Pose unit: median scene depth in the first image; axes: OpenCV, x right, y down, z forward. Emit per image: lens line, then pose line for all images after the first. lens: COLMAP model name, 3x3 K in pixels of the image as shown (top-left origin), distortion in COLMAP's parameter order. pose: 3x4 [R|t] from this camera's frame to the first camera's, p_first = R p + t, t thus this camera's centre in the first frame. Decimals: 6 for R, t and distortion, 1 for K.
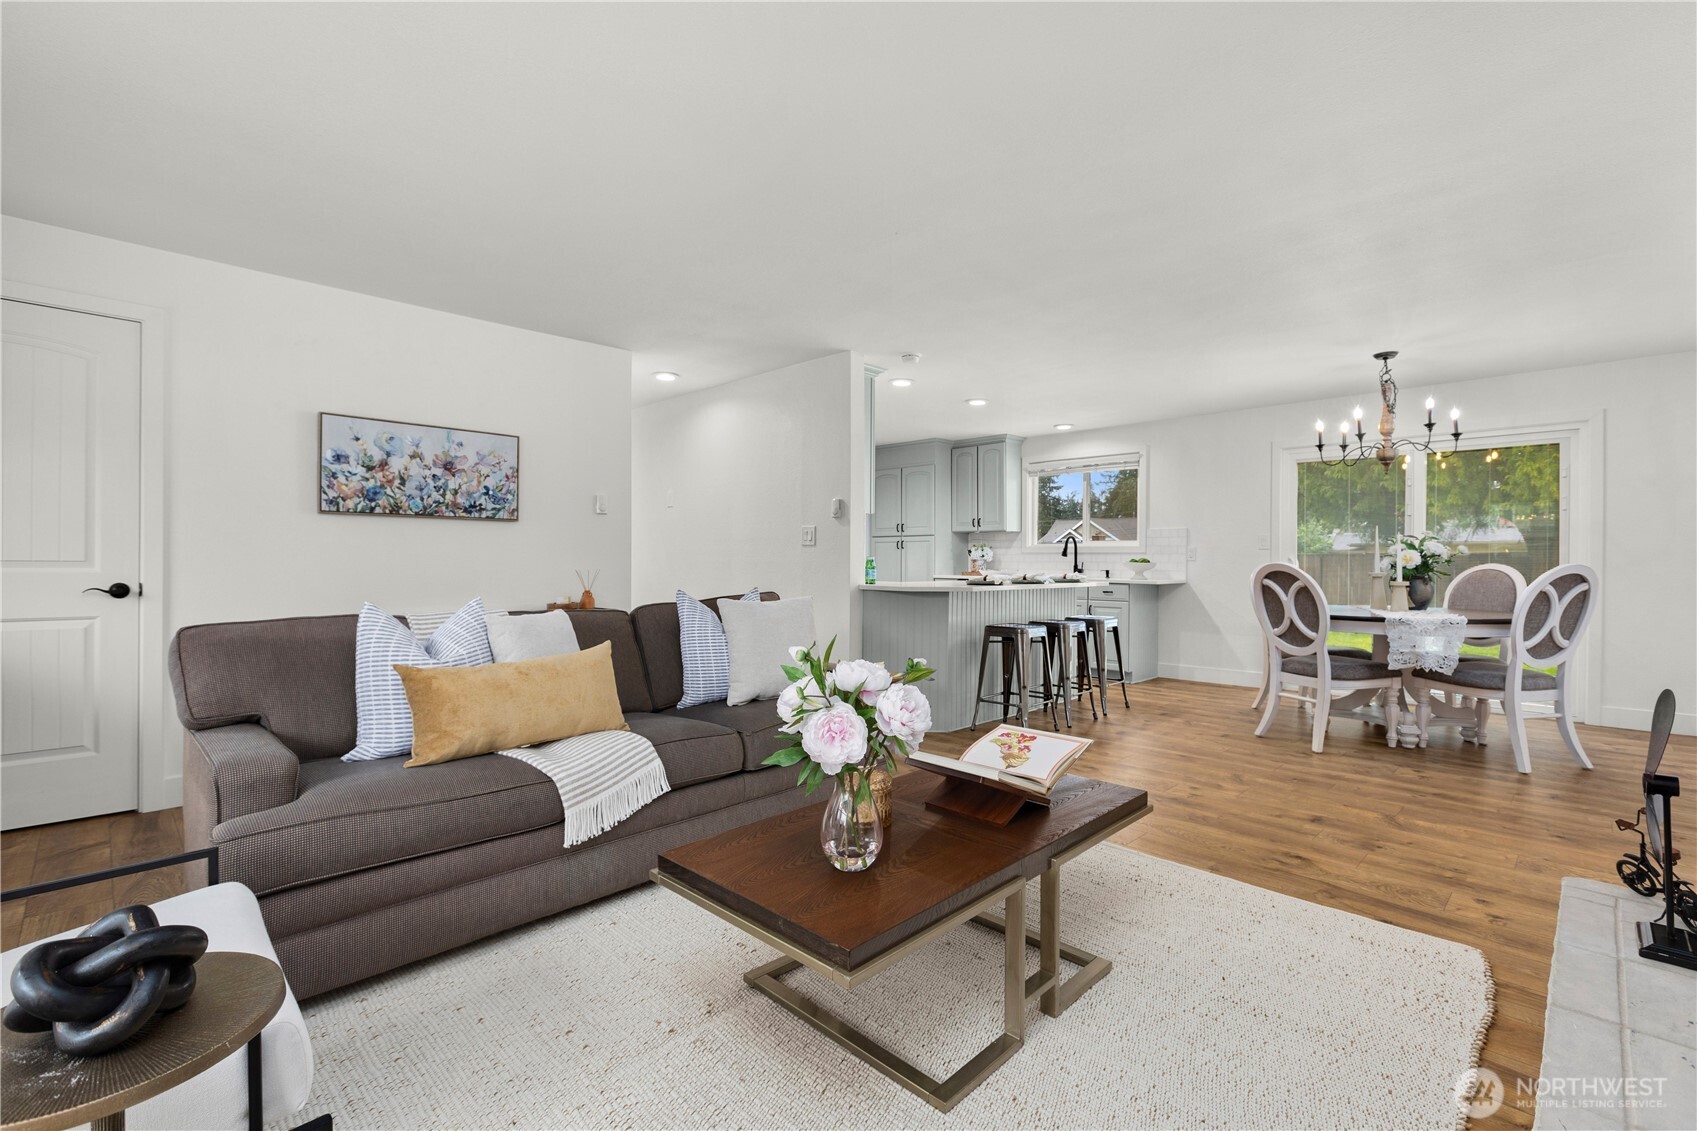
lens RADIAL K [[754.7, 0, 852.0], [0, 754.7, 560.2], [0, 0, 1]] dist [0.004896, -0.000019]
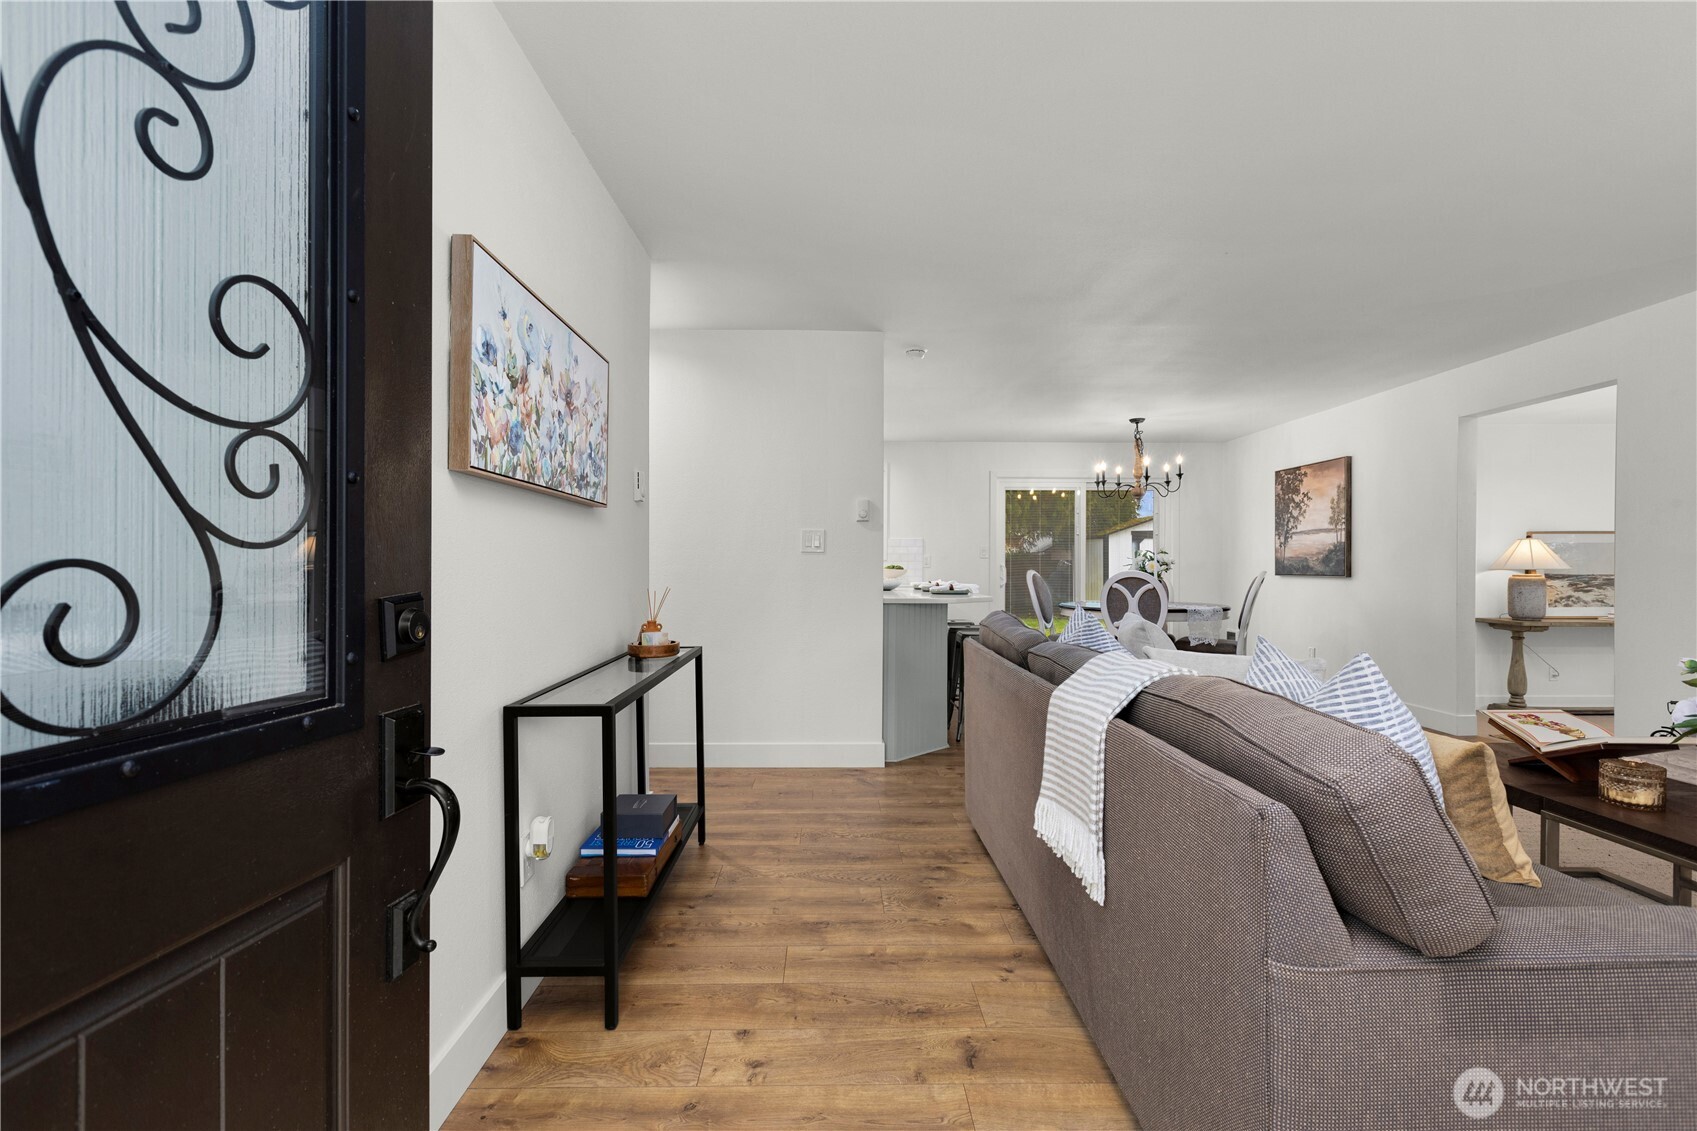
lens RADIAL K [[754.7, 0, 852.7], [0, 754.7, 568.9], [0, 0, 1]] dist [0.004896, -0.000019]
pose [[0.692841, -0.005224, 0.721071, -0.802778], [0.002990, 0.999986, 0.004371, -0.007727], [-0.721084, -0.000873, 0.692847, 0.508221]]
